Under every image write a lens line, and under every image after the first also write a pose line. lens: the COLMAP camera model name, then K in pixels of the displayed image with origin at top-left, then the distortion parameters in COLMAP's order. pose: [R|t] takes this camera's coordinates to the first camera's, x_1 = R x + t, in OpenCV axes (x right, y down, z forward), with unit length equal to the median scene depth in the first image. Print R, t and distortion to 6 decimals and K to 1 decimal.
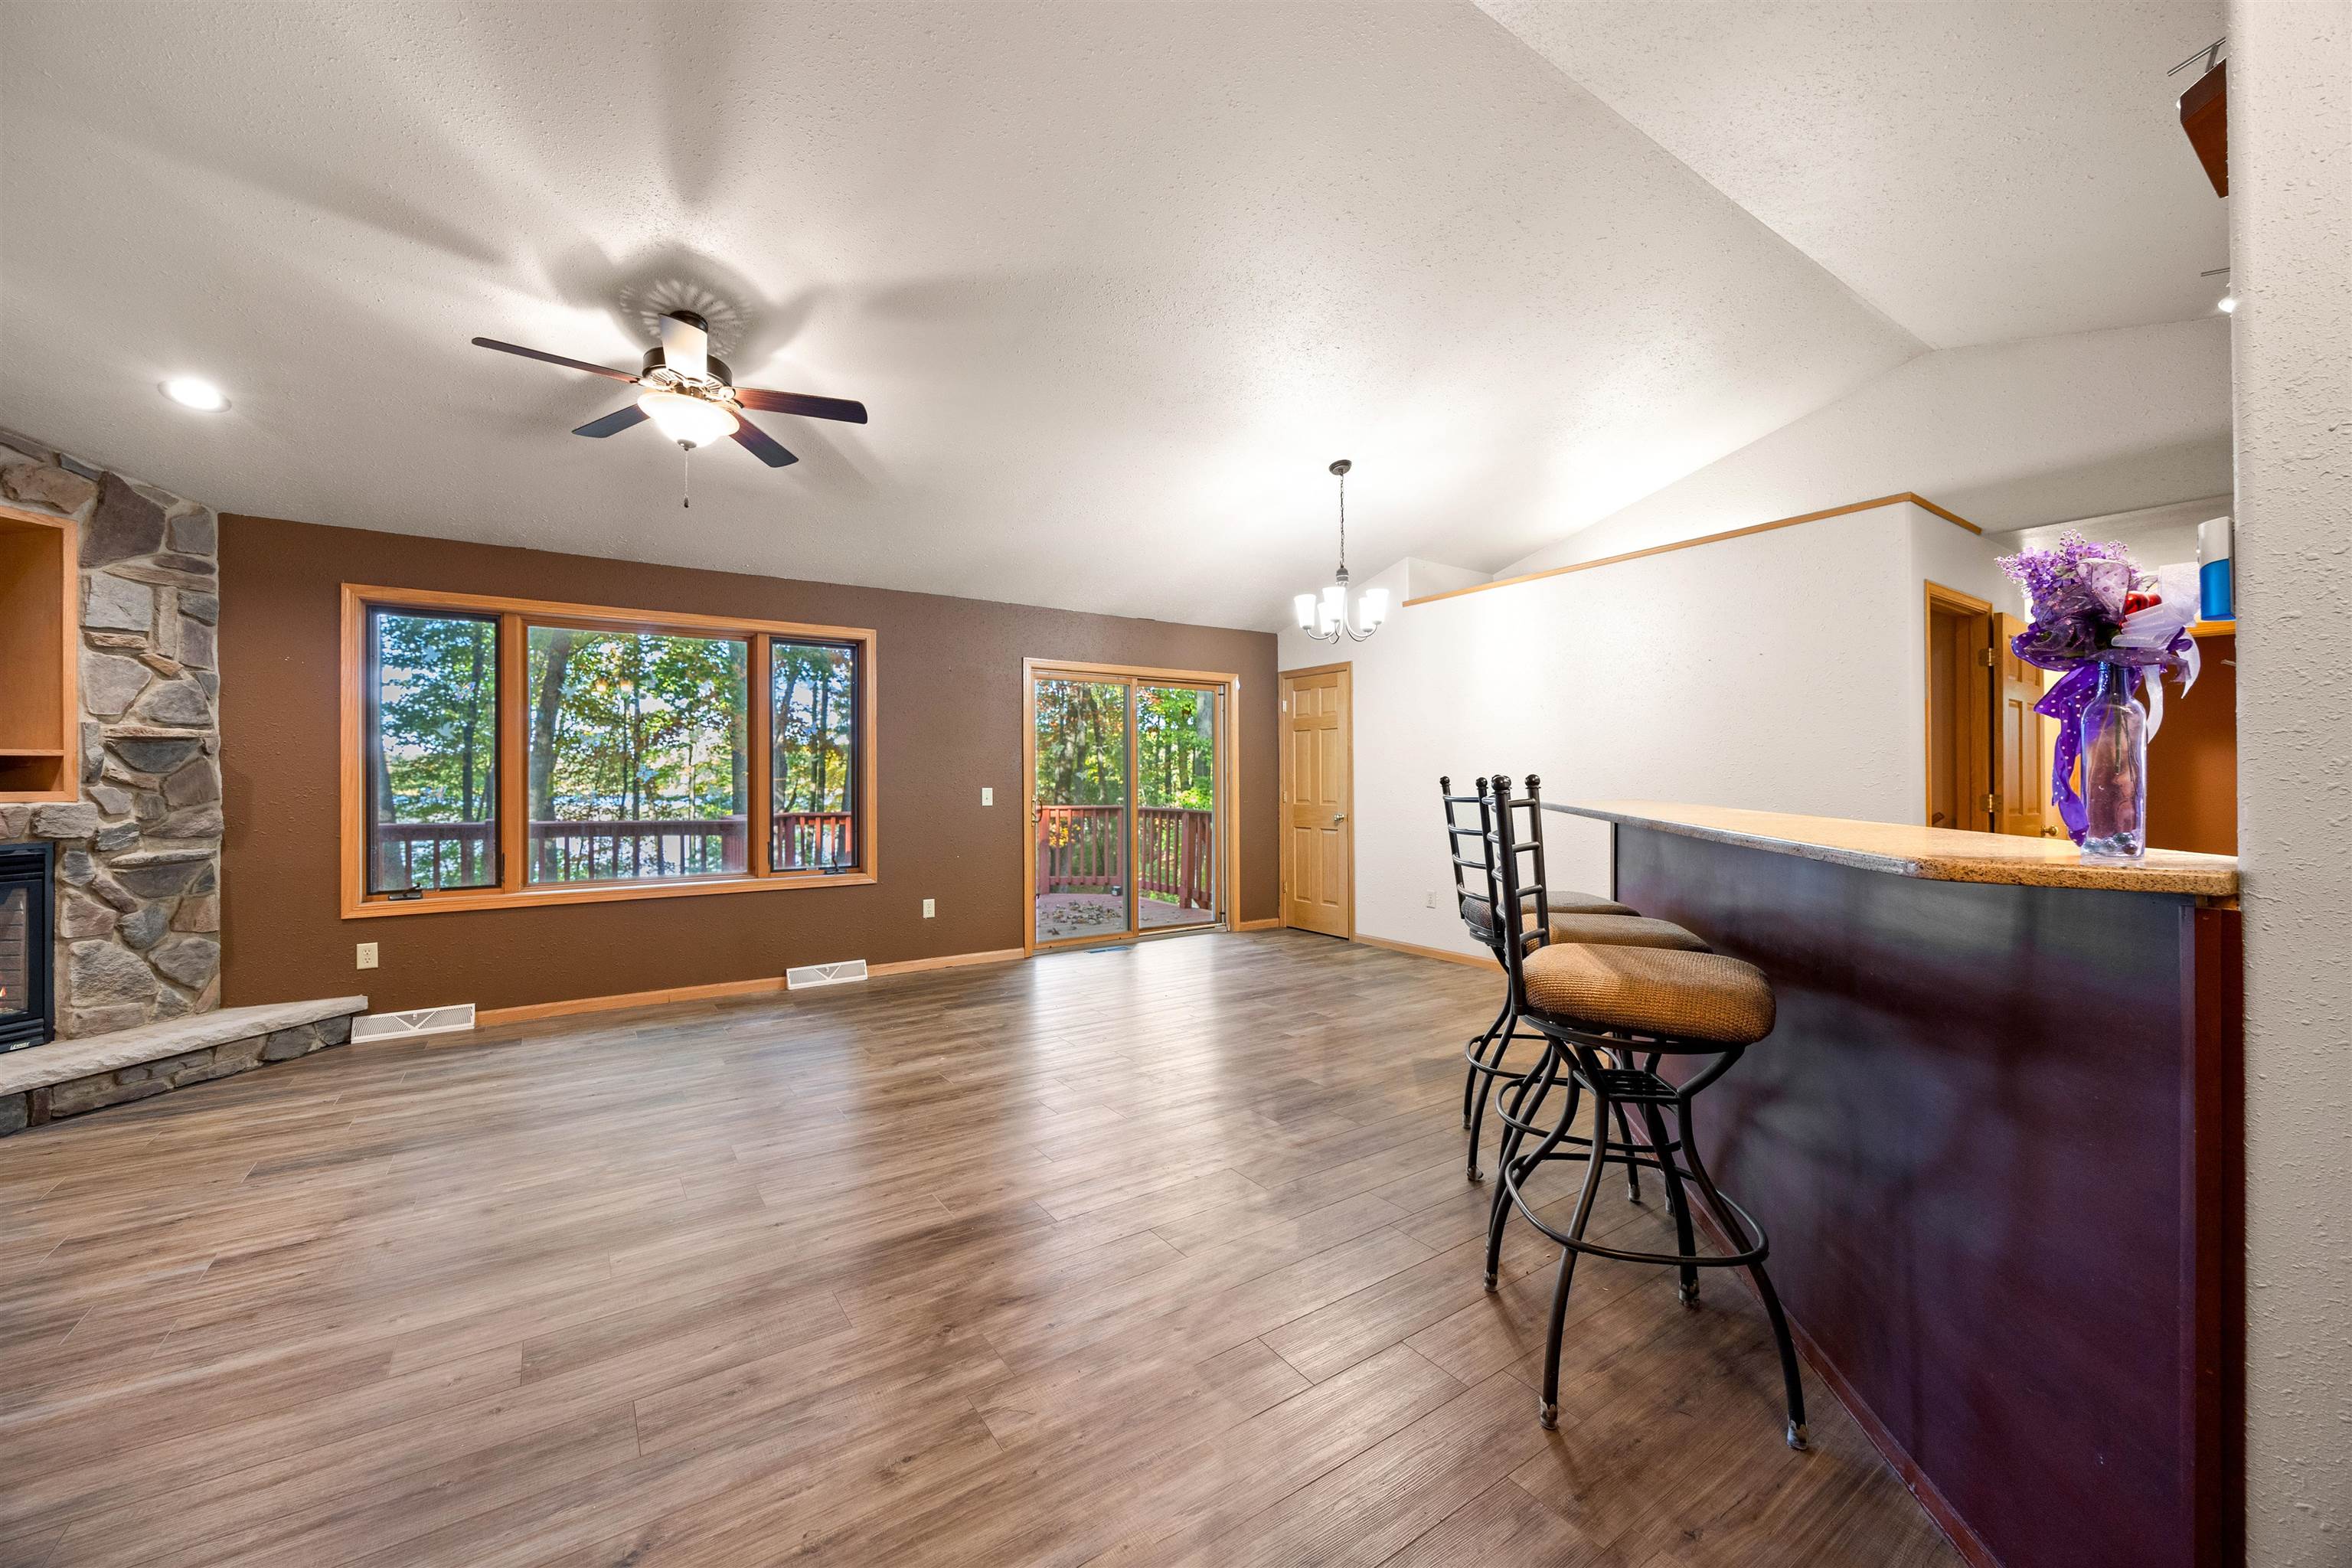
lens RADIAL K [[908.4, 0, 1176.0], [0, 908.4, 784.0], [0, 0, 1]] dist [-0.002293, -0.000112]
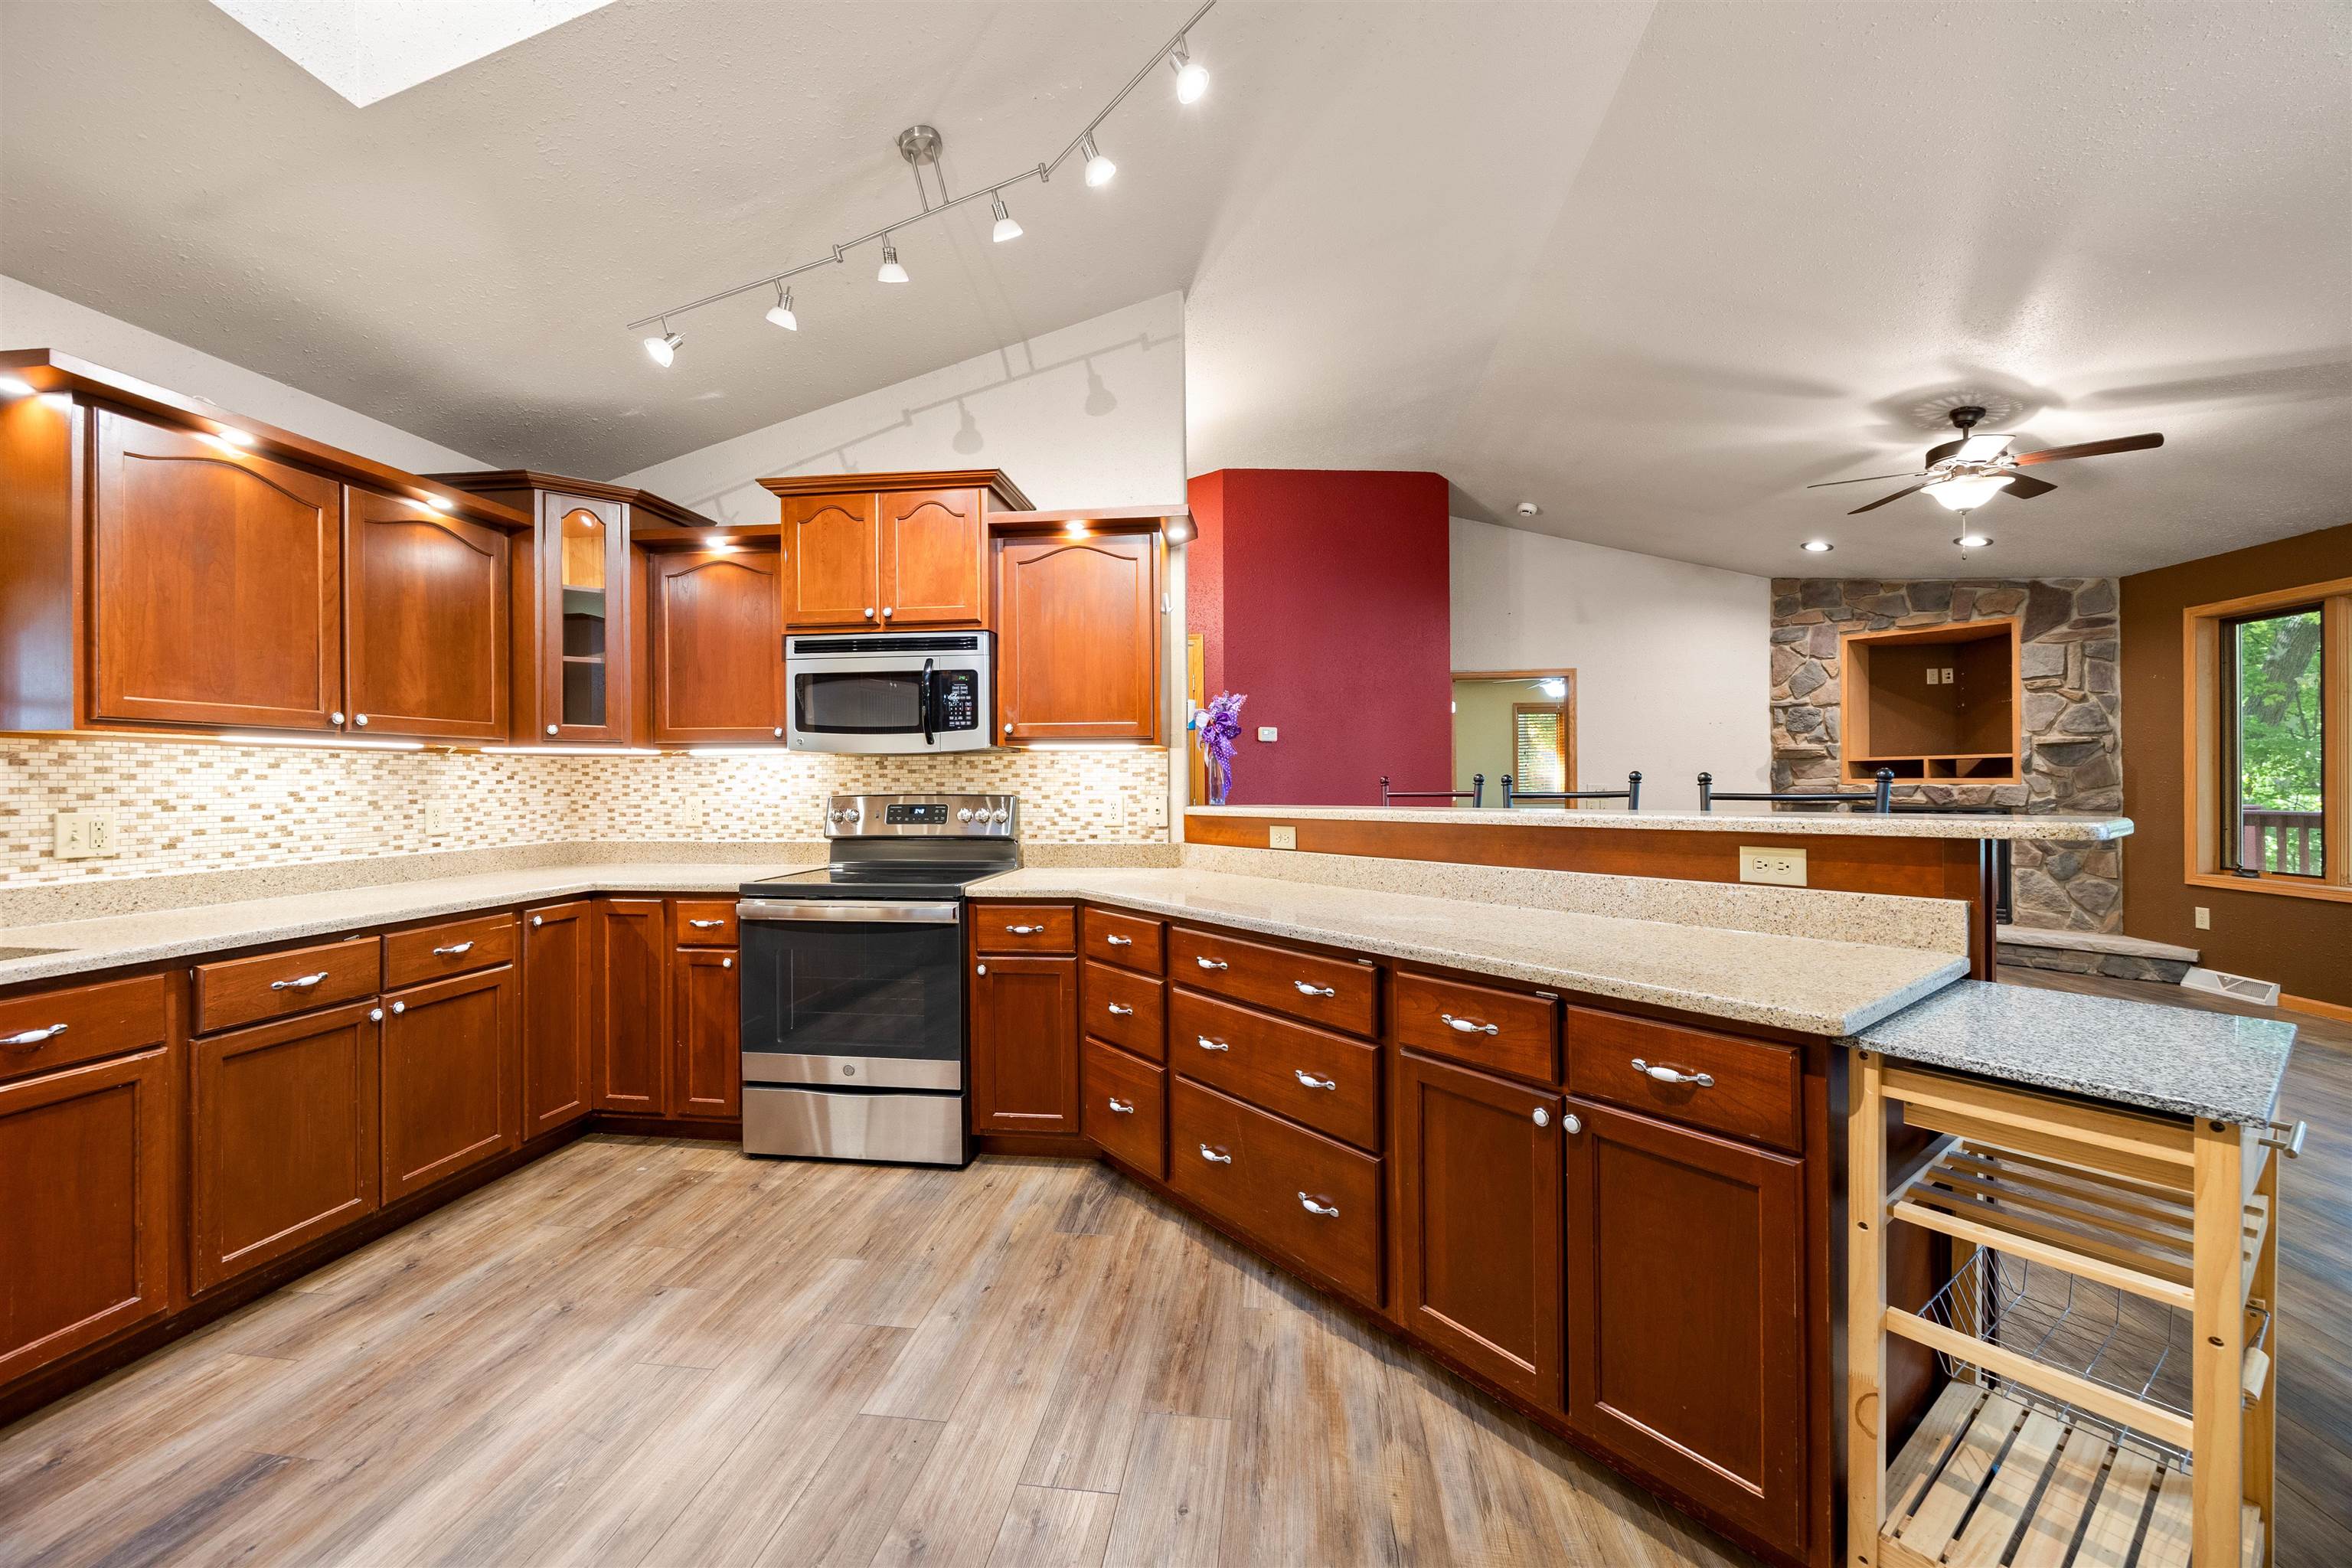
lens RADIAL K [[908.4, 0, 1176.0], [0, 908.4, 784.0], [0, 0, 1]] dist [-0.002293, -0.000112]
pose [[-0.664736, 0.012422, -0.746975, 1.001895], [0.006421, 0.999920, 0.010915, -0.008304], [0.747051, 0.002459, -0.664762, 0.887560]]
